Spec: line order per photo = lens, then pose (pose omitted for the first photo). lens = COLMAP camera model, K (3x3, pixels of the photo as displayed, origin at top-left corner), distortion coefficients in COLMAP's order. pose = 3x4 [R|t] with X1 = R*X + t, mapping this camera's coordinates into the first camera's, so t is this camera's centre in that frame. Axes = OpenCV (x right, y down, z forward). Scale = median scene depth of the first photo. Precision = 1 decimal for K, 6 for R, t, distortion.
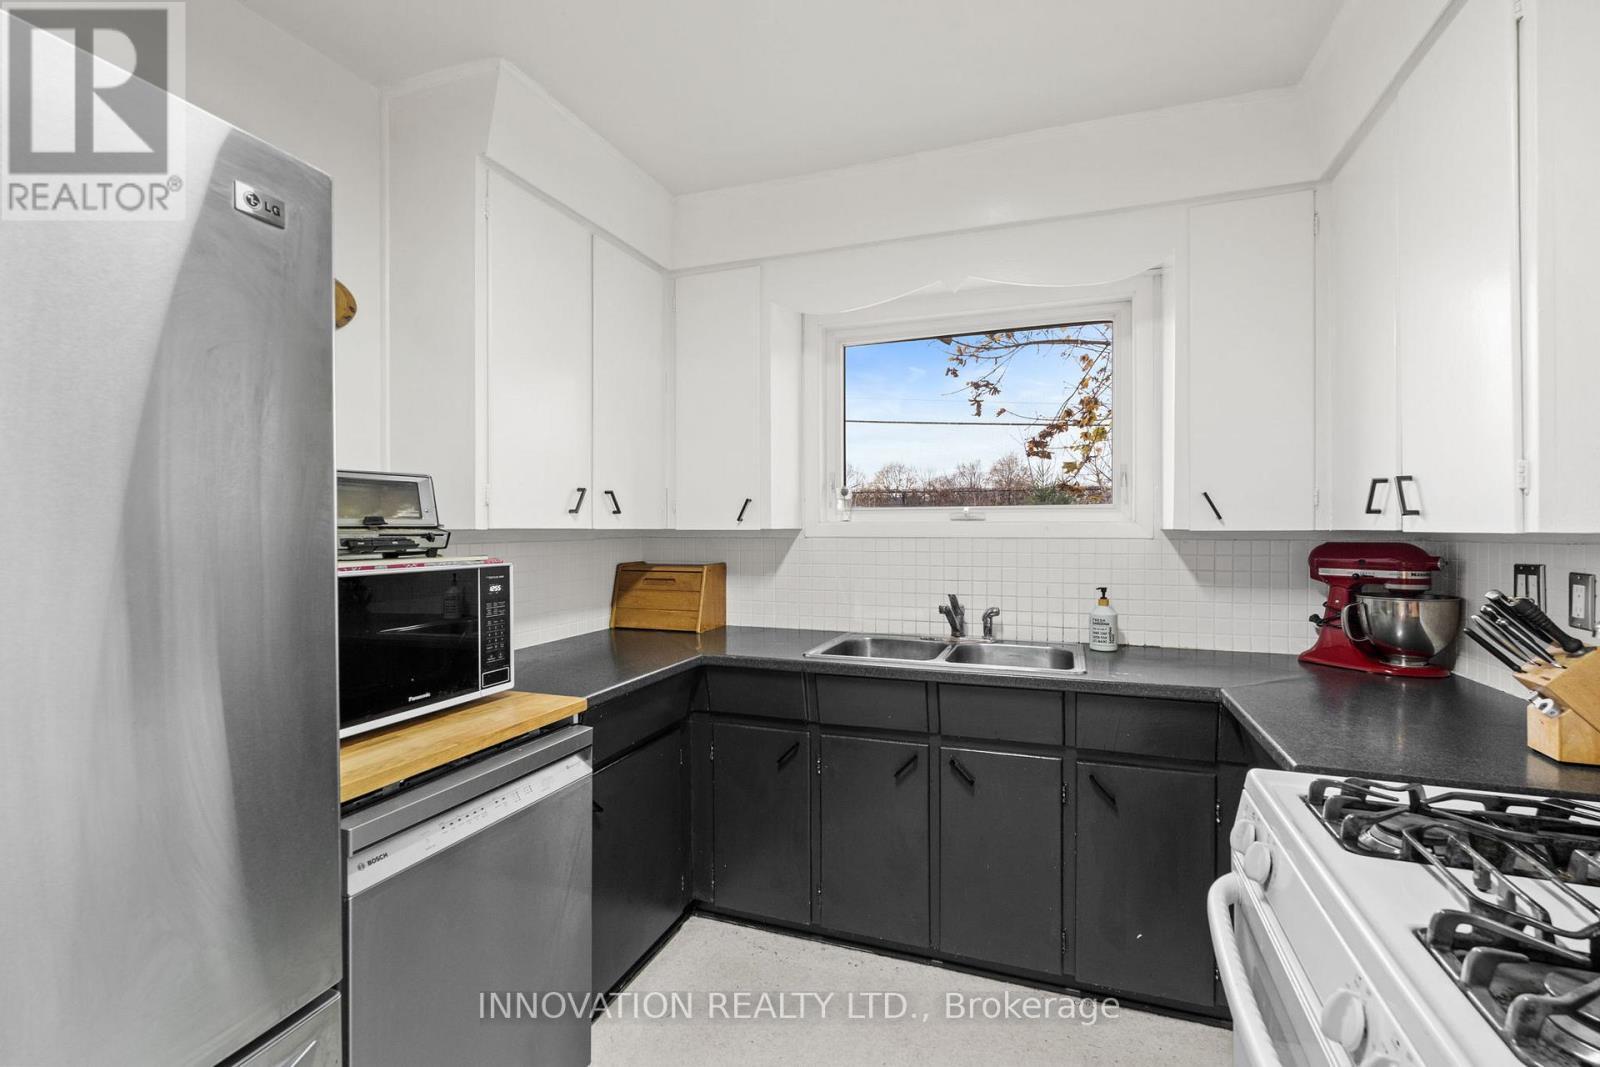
lens RADIAL K [[717.4, 0, 798.9], [0, 717.4, 530.7], [0, 0, 1]] dist [-0.002800, -0.001411]
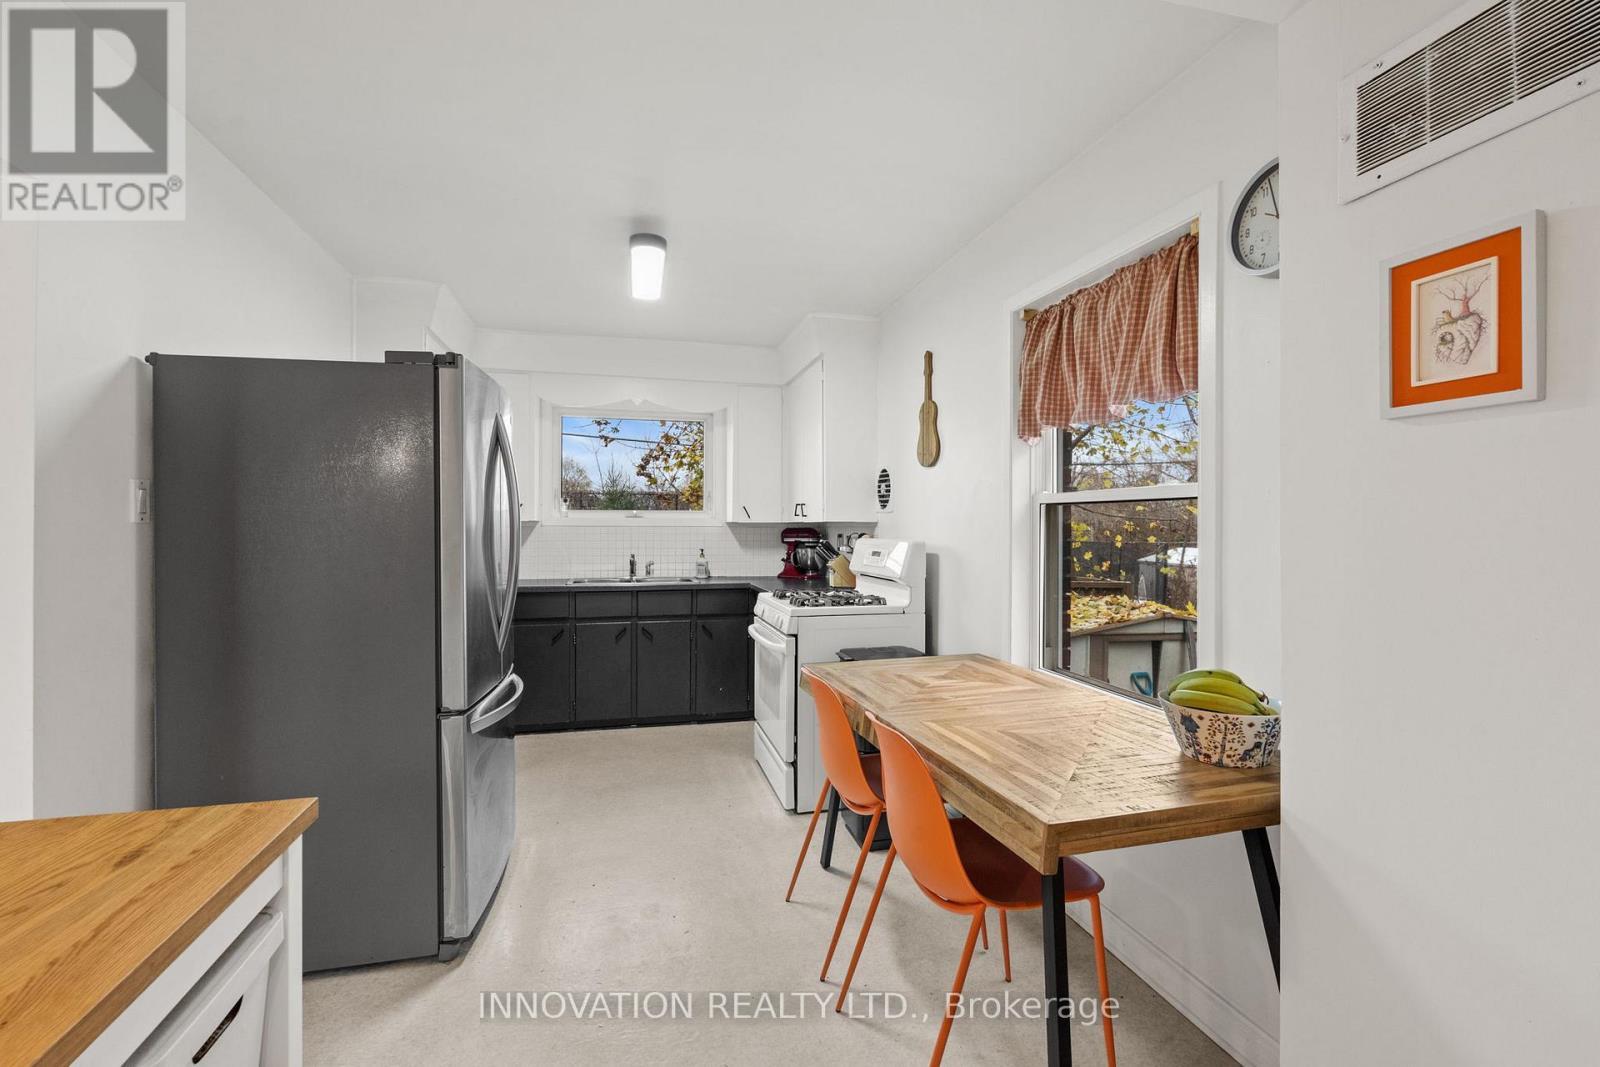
lens RADIAL K [[703.9, 0, 802.3], [0, 703.9, 521.2], [0, 0, 1]] dist [-0.003494, -0.000513]
pose [[0.814906, 0.008471, 0.579531, -0.607997], [-0.001137, 0.999915, -0.013018, 0.025400], [-0.579592, 0.009950, 0.814846, -0.981348]]
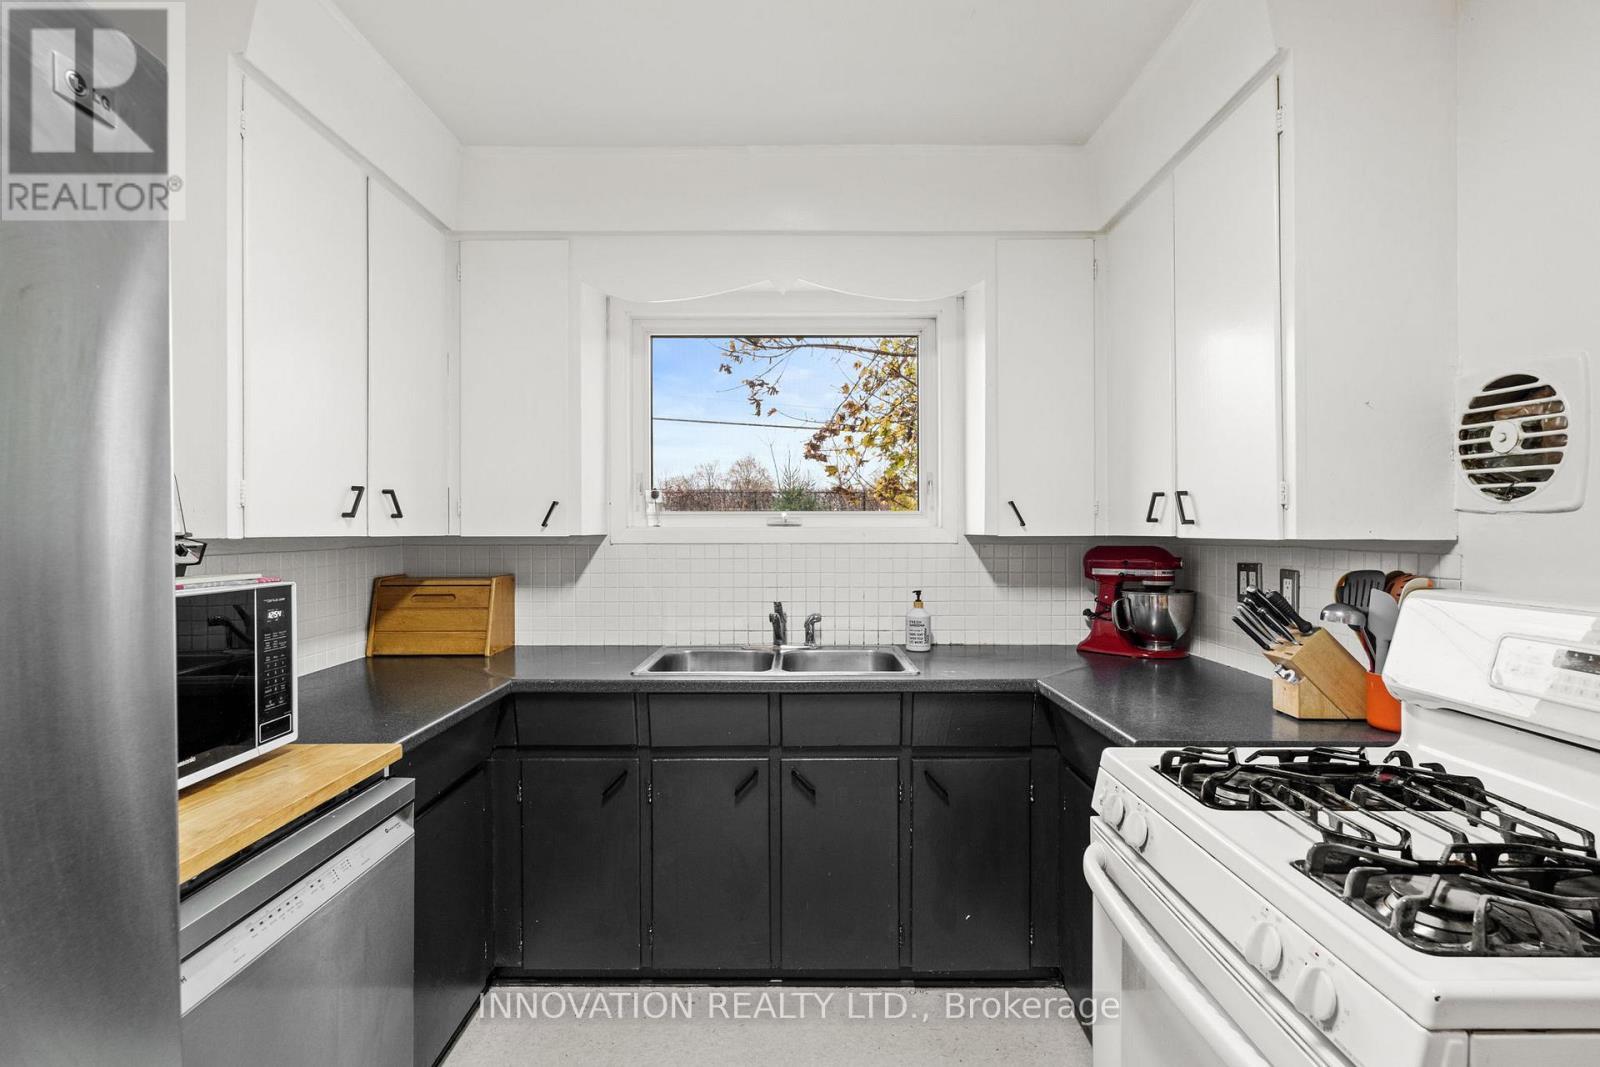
lens RADIAL K [[764.3, 0, 797.5], [0, 764.3, 528.3], [0, 0, 1]] dist [-0.007969, 0.004335]
pose [[0.938283, -0.000471, 0.345869, -0.137107], [0.002287, 0.999986, -0.004843, -0.006621], [-0.345862, 0.005335, 0.938270, 0.017298]]
